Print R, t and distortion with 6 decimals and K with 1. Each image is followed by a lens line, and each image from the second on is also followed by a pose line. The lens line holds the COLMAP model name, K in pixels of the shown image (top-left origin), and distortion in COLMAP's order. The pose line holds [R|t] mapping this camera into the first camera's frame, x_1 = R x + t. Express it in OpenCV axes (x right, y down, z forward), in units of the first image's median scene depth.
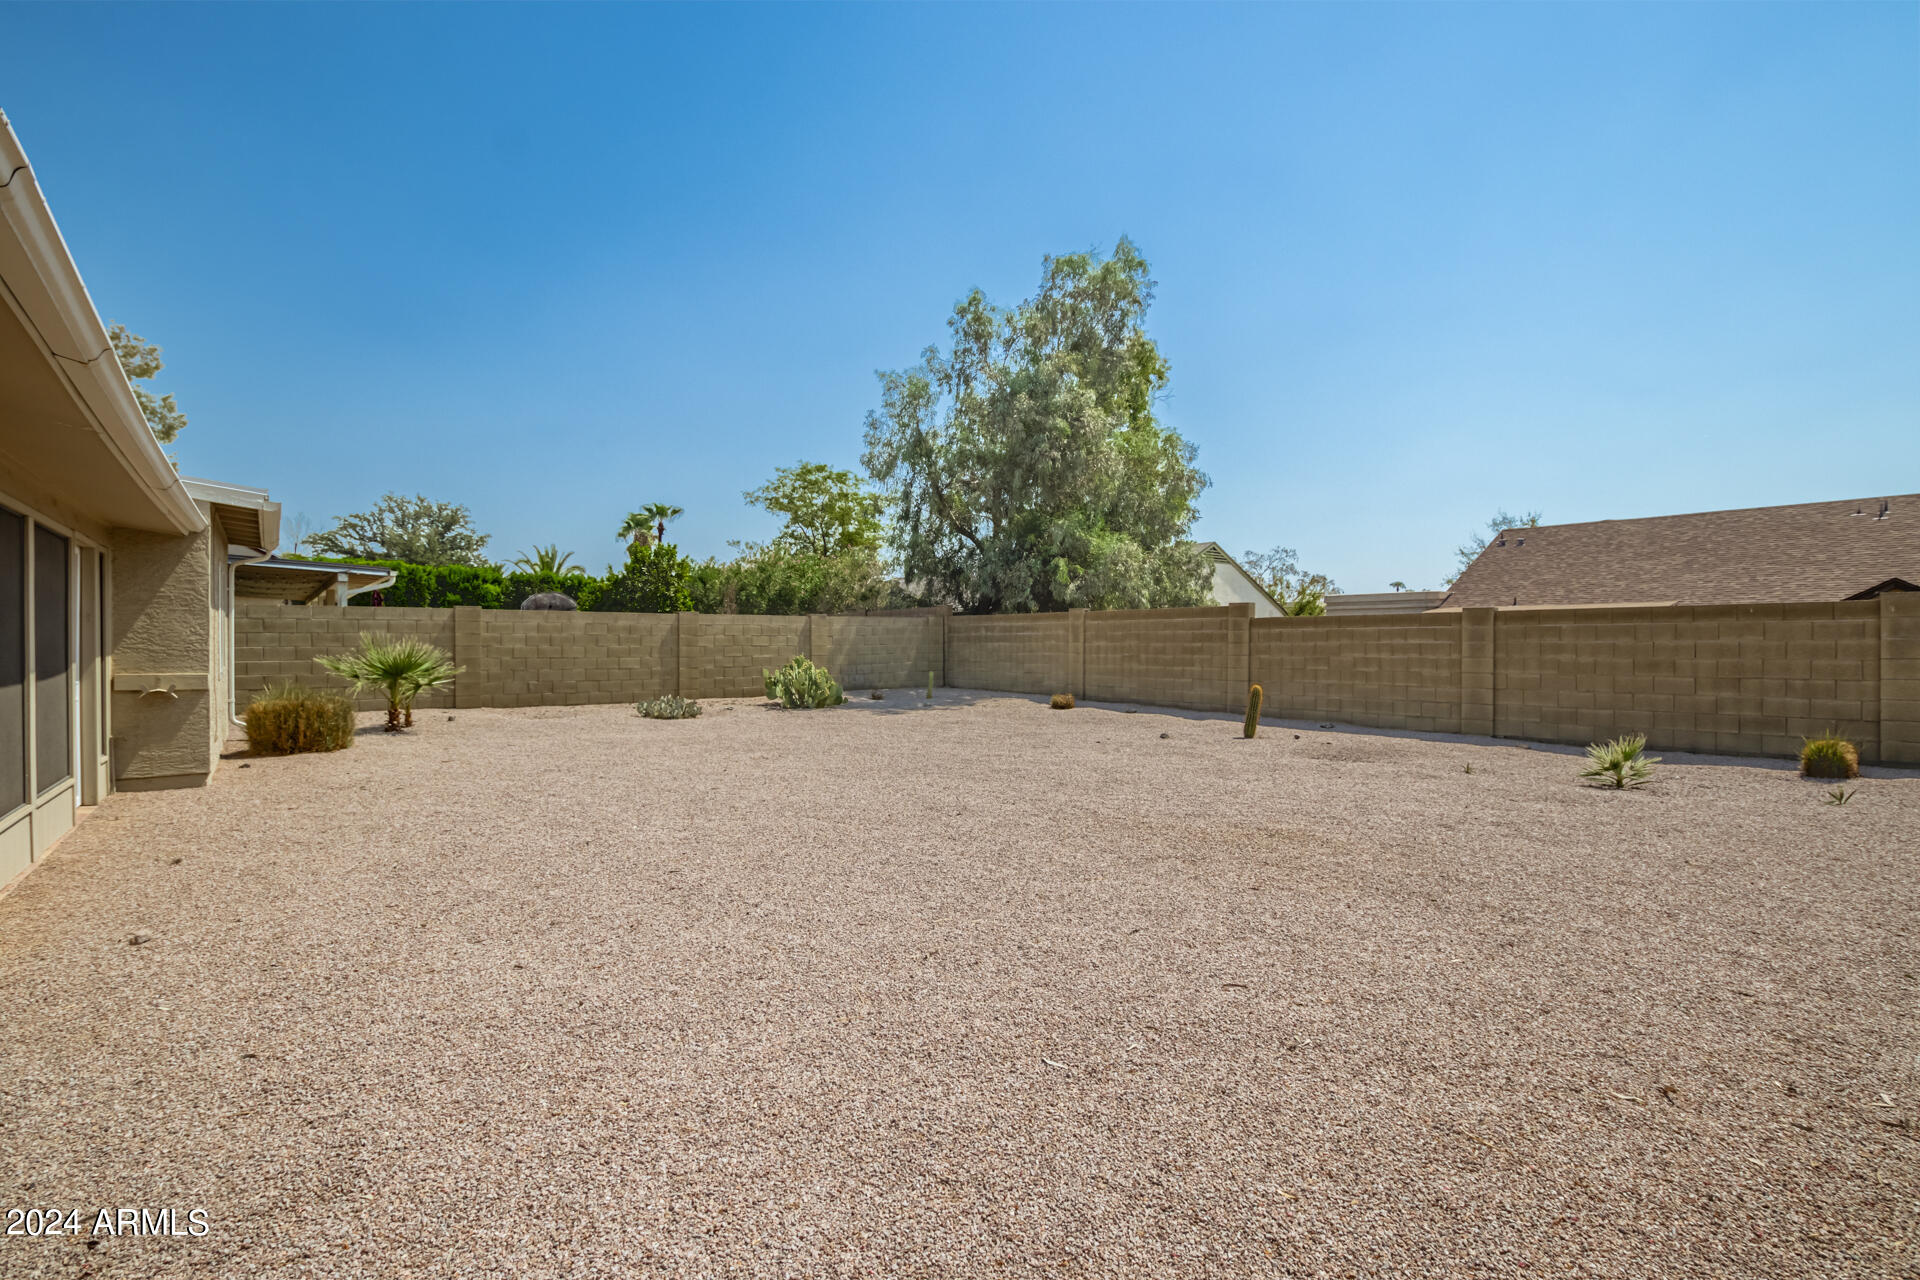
lens RADIAL K [[904.3, 0, 952.9], [0, 904.3, 644.7], [0, 0, 1]] dist [-0.022575, 0.000018]
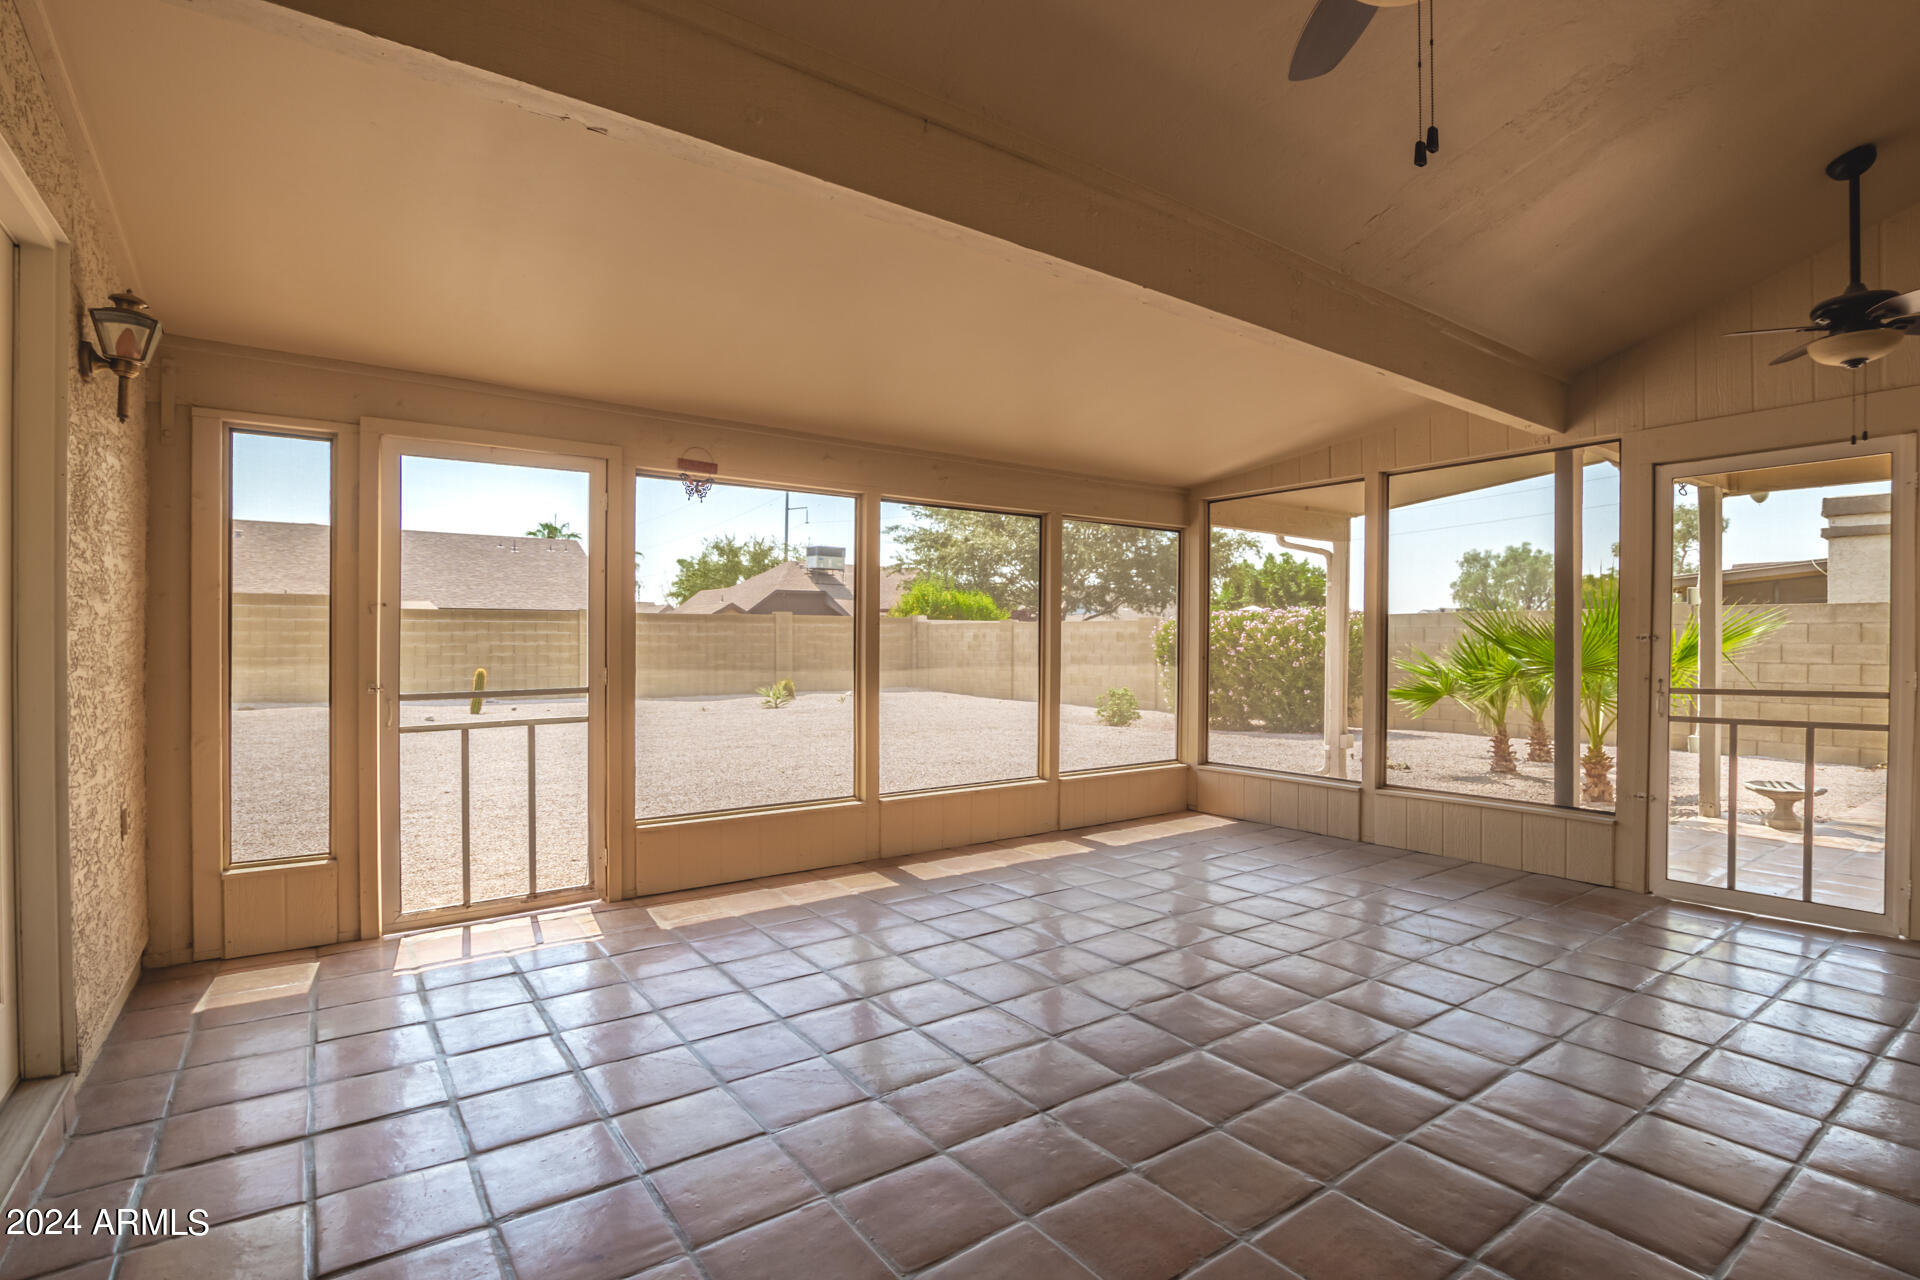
lens RADIAL K [[917.3, 0, 938.0], [0, 917.3, 644.0], [0, 0, 1]] dist [-0.023294, -0.000011]
pose [[0.058542, -0.005759, 0.998268, -0.467833], [-0.004503, 0.999972, 0.006033, 0.001703], [-0.998275, -0.004848, 0.058514, 0.194099]]
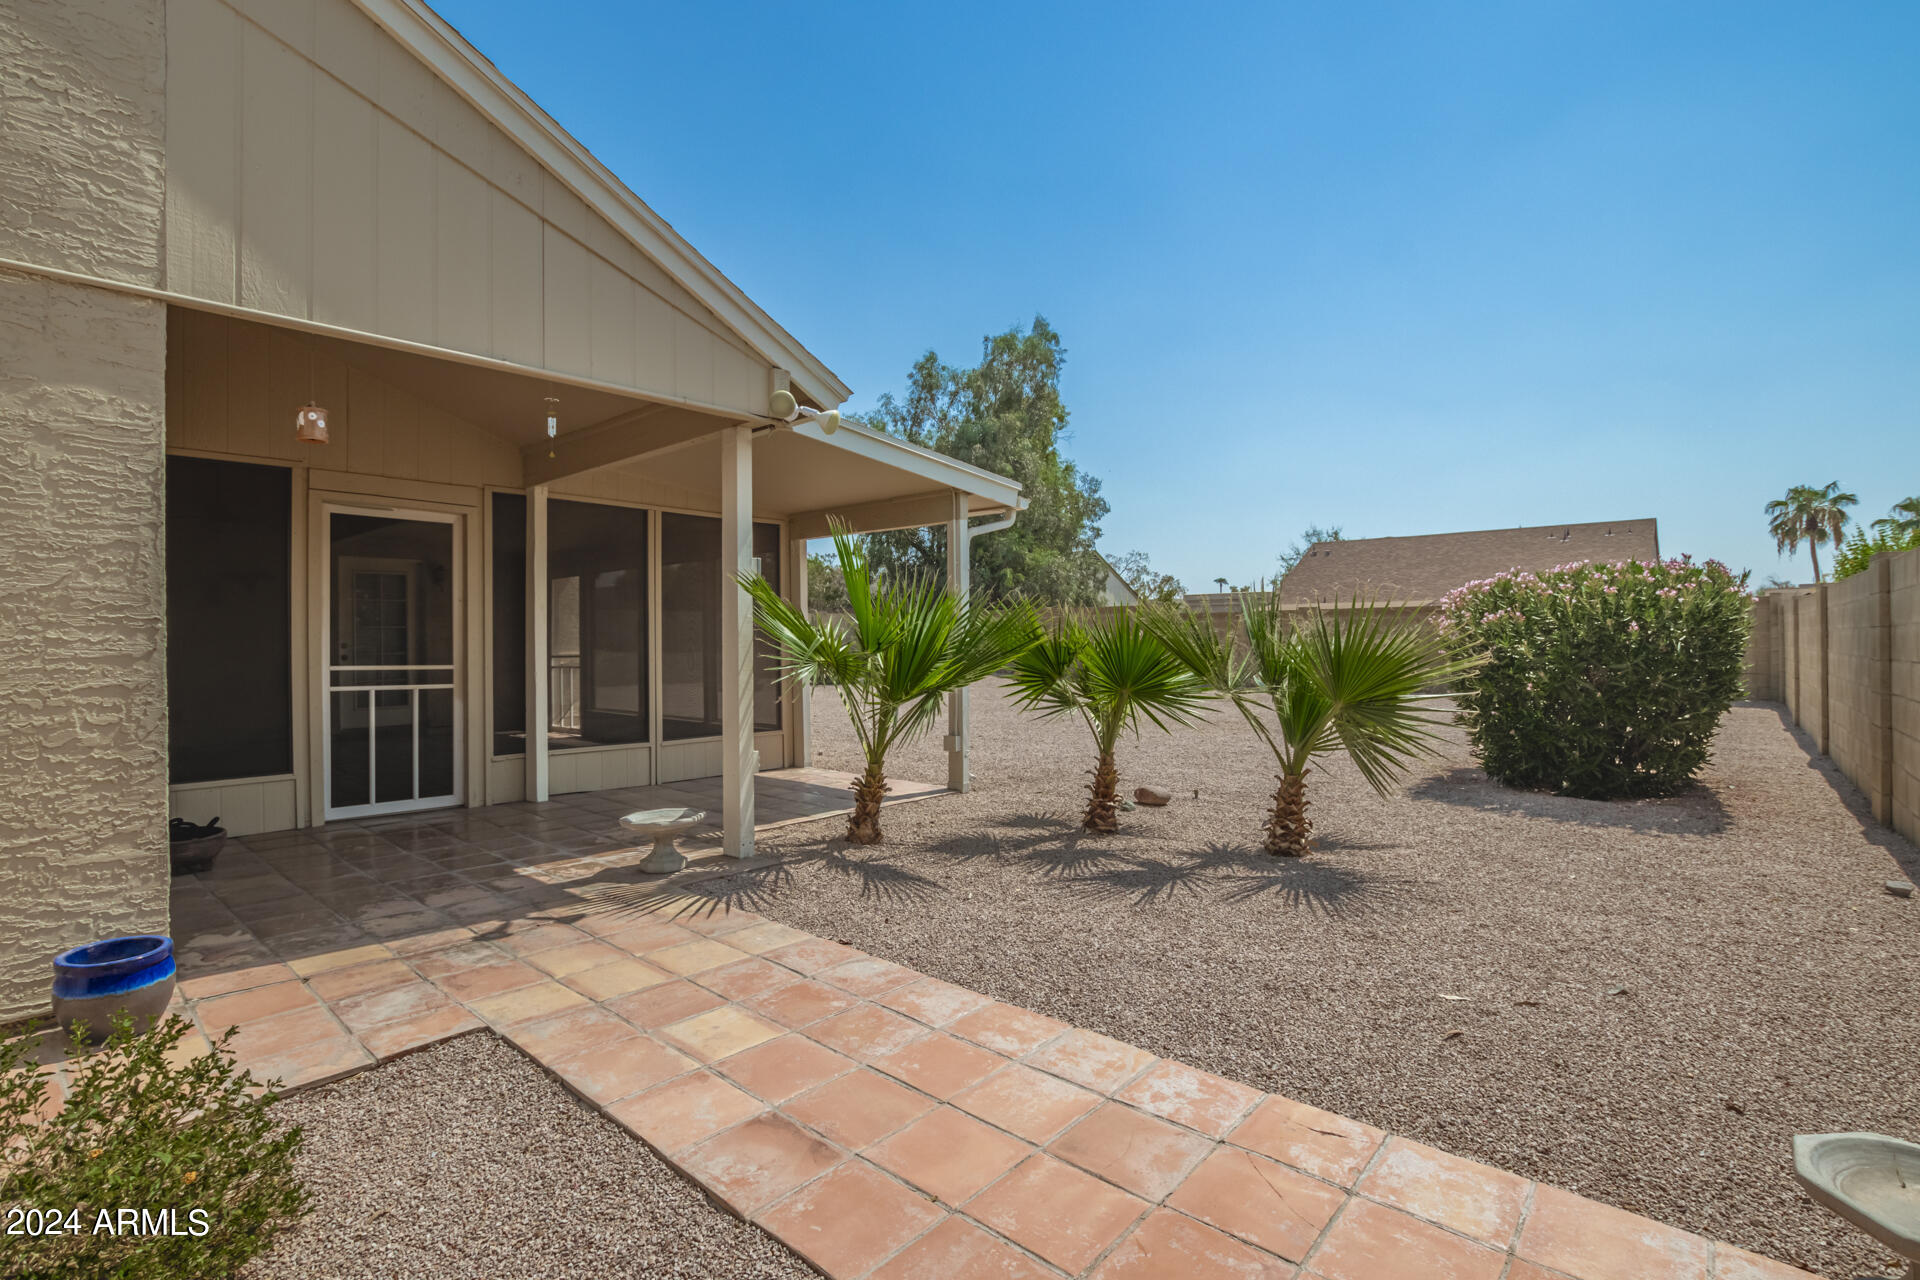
lens RADIAL K [[917.3, 0, 938.0], [0, 917.3, 644.0], [0, 0, 1]] dist [-0.023294, -0.000011]
pose [[0.986237, -0.009730, 0.165050, -0.175935], [0.008913, 0.999944, 0.005692, 0.005217], [-0.165097, -0.004142, 0.986269, -0.261349]]
